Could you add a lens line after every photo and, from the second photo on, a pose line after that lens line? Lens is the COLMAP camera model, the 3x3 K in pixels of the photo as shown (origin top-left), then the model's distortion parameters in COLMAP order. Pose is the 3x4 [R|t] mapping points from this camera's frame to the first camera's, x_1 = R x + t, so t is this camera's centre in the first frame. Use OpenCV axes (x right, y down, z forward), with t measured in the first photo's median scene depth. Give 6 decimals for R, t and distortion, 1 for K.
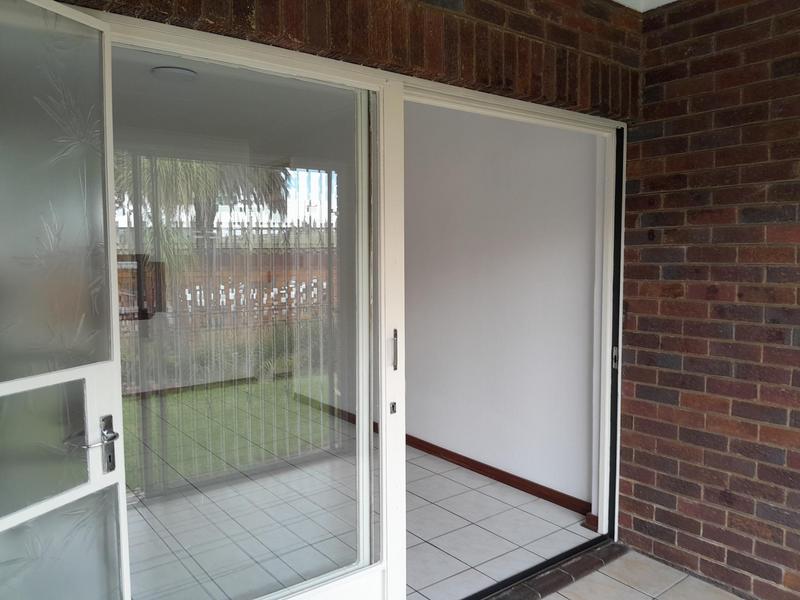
lens RADIAL K [[614.2, 0, 399.7], [0, 614.2, 299.3], [0, 0, 1]] dist [0.007682, -0.085399]
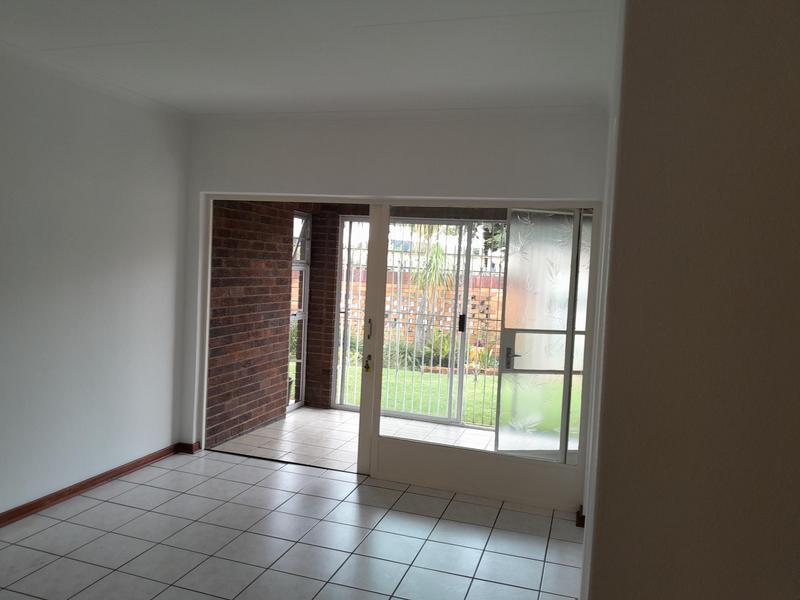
lens RADIAL K [[614.2, 0, 399.8], [0, 614.2, 299.3], [0, 0, 1]] dist [0.007682, -0.085399]
pose [[-0.565497, -0.075313, 0.821304, -1.390508], [0.010670, 0.995071, 0.098594, -0.173074], [-0.824681, 0.064518, -0.561906, 1.636796]]
